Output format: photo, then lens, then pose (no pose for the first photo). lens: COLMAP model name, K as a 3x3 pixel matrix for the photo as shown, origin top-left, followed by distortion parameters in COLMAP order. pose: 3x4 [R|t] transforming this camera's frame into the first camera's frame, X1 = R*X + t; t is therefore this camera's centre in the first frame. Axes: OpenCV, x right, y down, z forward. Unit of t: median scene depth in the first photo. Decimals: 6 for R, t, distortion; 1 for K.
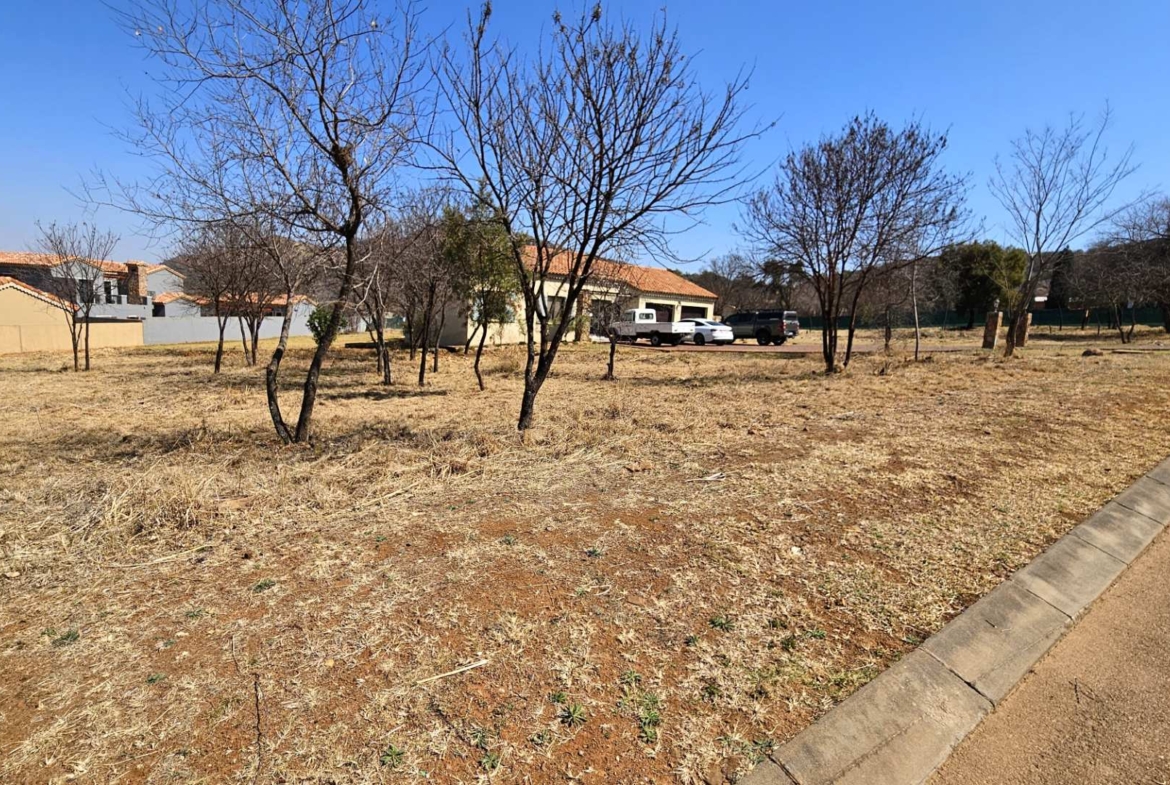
lens RADIAL K [[573.1, 0, 576.6], [0, 573.1, 393.1], [0, 0, 1]] dist [-0.010146, 0.002983]
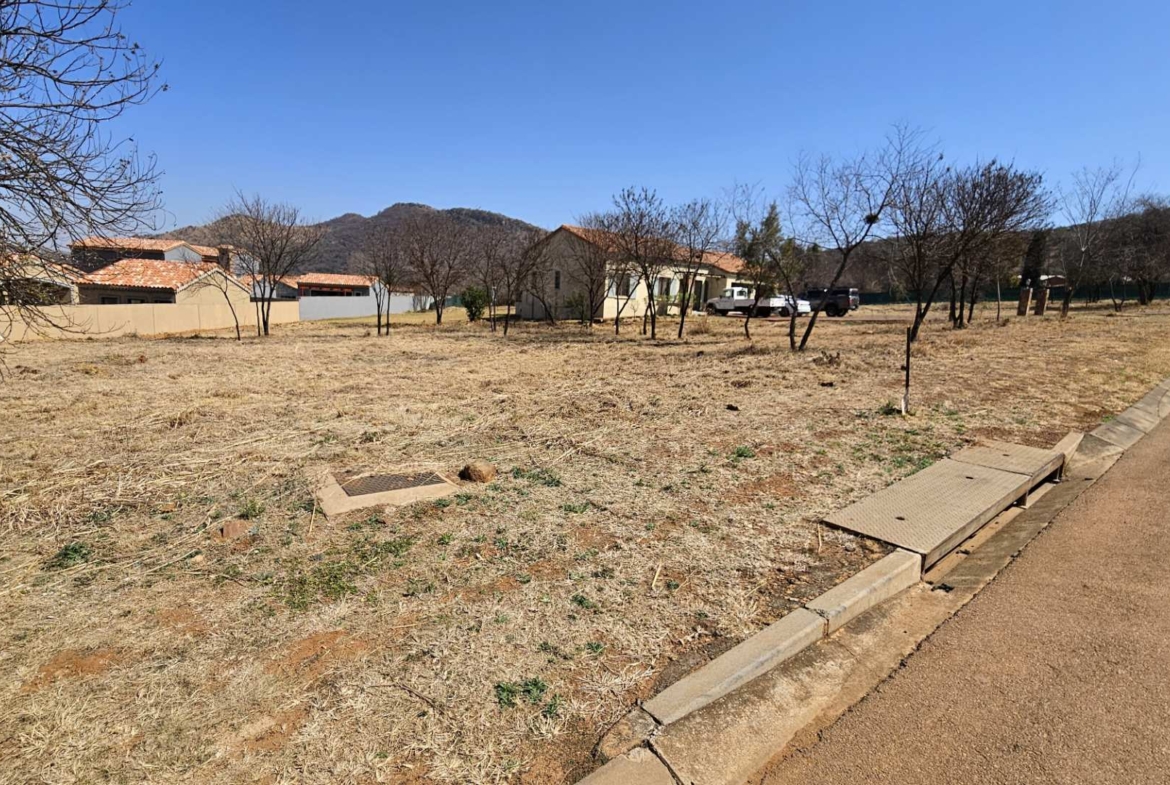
lens RADIAL K [[573.1, 0, 574.3], [0, 573.1, 395.0], [0, 0, 1]] dist [-0.010146, 0.002983]
pose [[0.999354, -0.011604, 0.034013, -1.093297], [0.010296, 0.999210, 0.038373, 0.126758], [-0.034432, -0.037998, 0.998684, -0.856760]]
